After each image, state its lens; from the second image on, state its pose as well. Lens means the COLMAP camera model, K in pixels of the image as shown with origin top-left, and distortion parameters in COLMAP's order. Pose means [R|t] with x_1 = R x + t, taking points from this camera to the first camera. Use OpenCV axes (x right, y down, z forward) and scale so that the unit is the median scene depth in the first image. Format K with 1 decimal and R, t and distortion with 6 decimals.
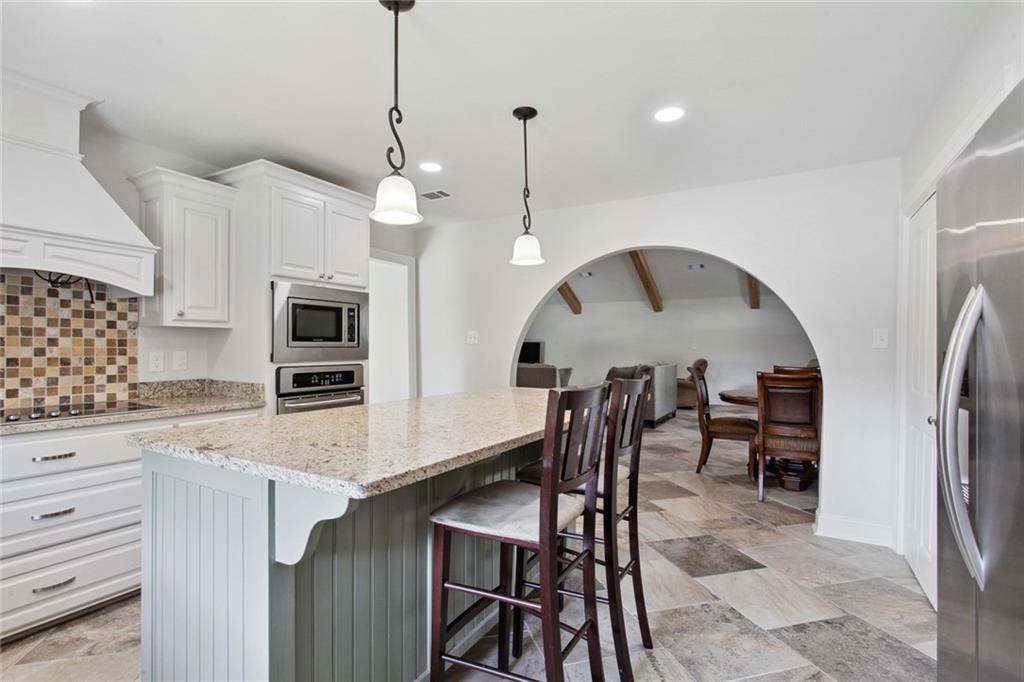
lens RADIAL K [[487.4, 0, 503.7], [0, 487.4, 340.4], [0, 0, 1]] dist [-0.014312, 0.003750]
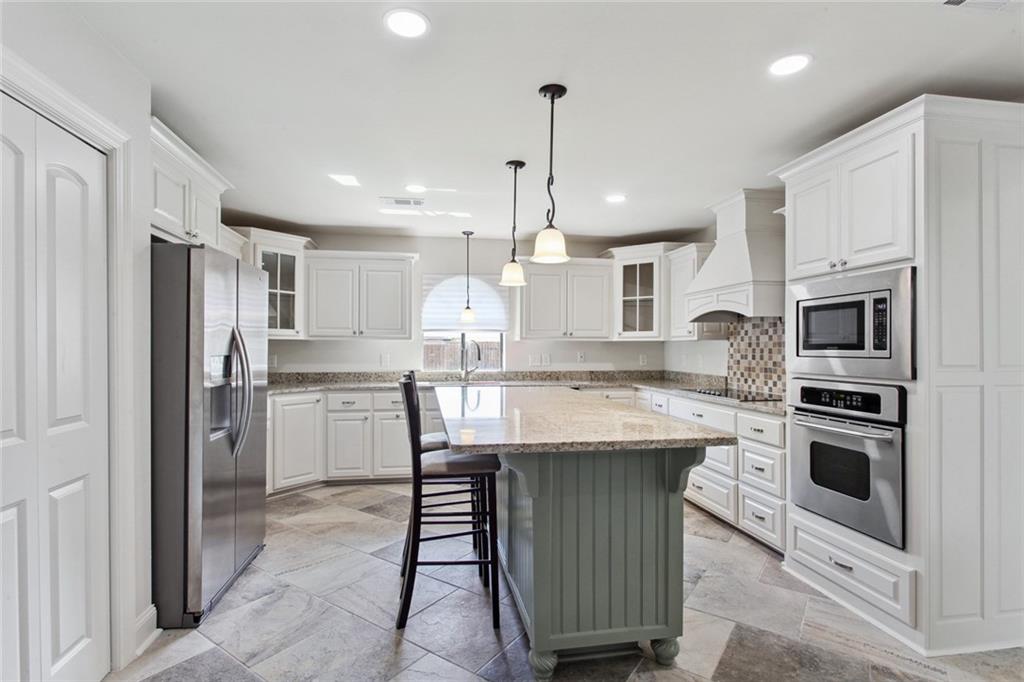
lens RADIAL K [[487.4, 0, 505.1], [0, 487.4, 349.3], [0, 0, 1]] dist [-0.014312, 0.003750]
pose [[-0.755006, -0.003544, -0.655709, 0.514383], [0.002809, 0.999959, -0.008640, 0.006582], [0.655712, -0.008365, -0.754965, 1.216271]]
